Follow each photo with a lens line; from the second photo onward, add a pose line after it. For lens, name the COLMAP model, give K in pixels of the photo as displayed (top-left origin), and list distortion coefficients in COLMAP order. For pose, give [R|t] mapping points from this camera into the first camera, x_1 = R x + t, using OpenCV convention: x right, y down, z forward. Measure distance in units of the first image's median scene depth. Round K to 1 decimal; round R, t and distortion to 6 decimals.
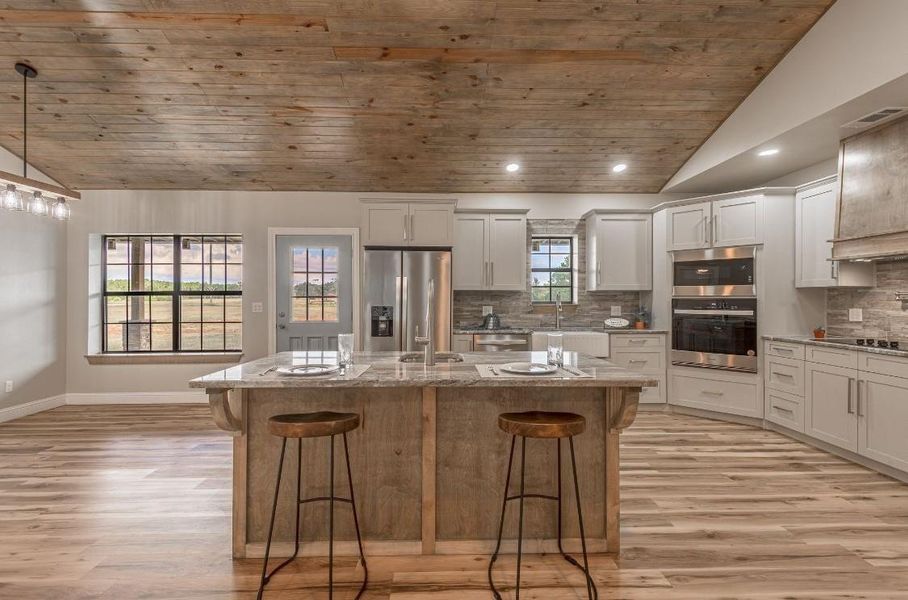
lens RADIAL K [[402.7, 0, 454.0], [0, 402.7, 300.0], [0, 0, 1]] dist [0.000838, -0.000291]
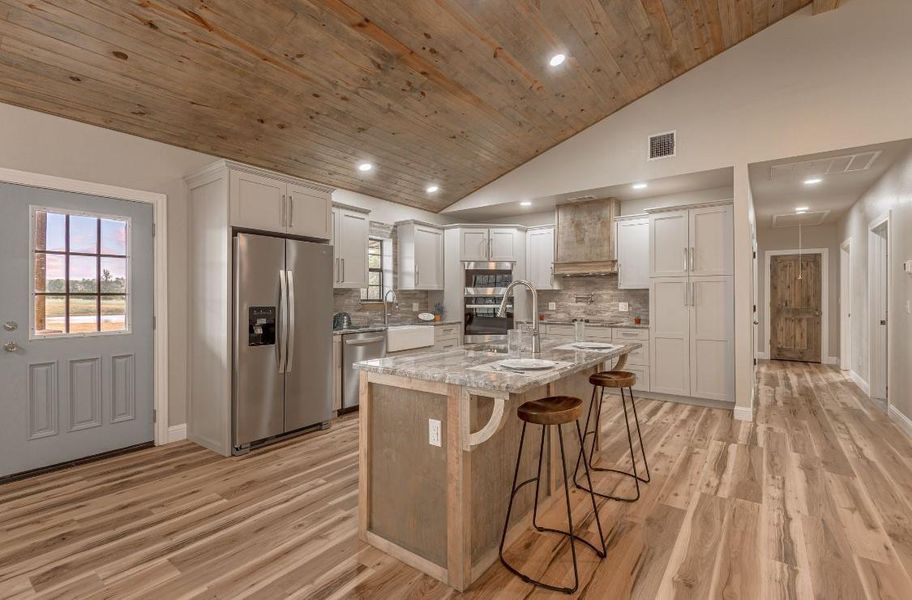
lens RADIAL K [[404.4, 0, 456.0], [0, 404.4, 300.0], [0, 0, 1]] dist [0.000838, -0.000291]
pose [[0.628381, -0.005915, 0.777883, -0.572278], [0.002693, 0.999982, 0.005428, 0.000219], [-0.777901, -0.001316, 0.628385, 0.206143]]
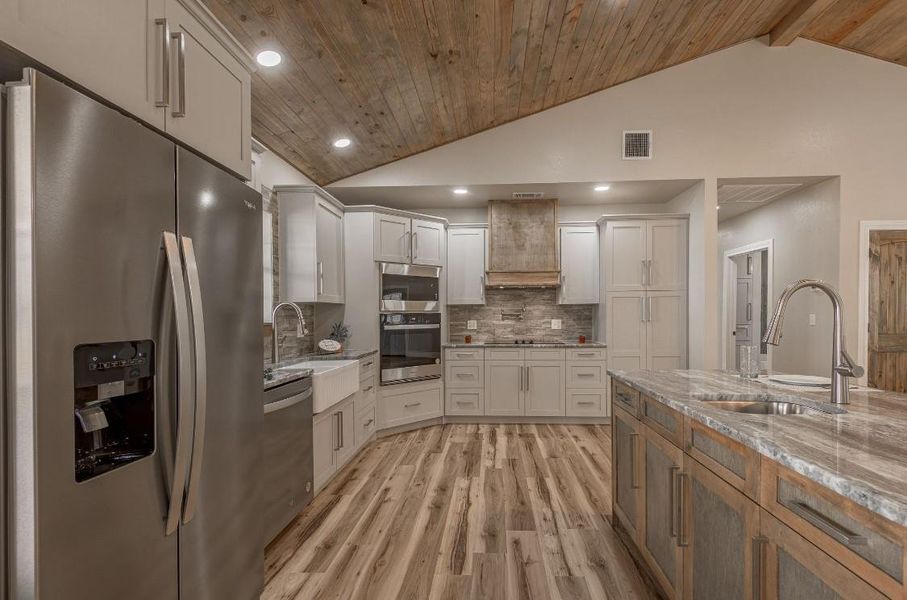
lens RADIAL K [[416.1, 0, 478.2], [0, 416.1, 317.3], [0, 0, 1]] dist [0.024923, -0.000303]
pose [[0.085256, -0.005684, 0.996343, -0.422243], [0.008226, 0.999954, 0.005000, 0.002926], [-0.996325, 0.007769, 0.085299, 0.781966]]
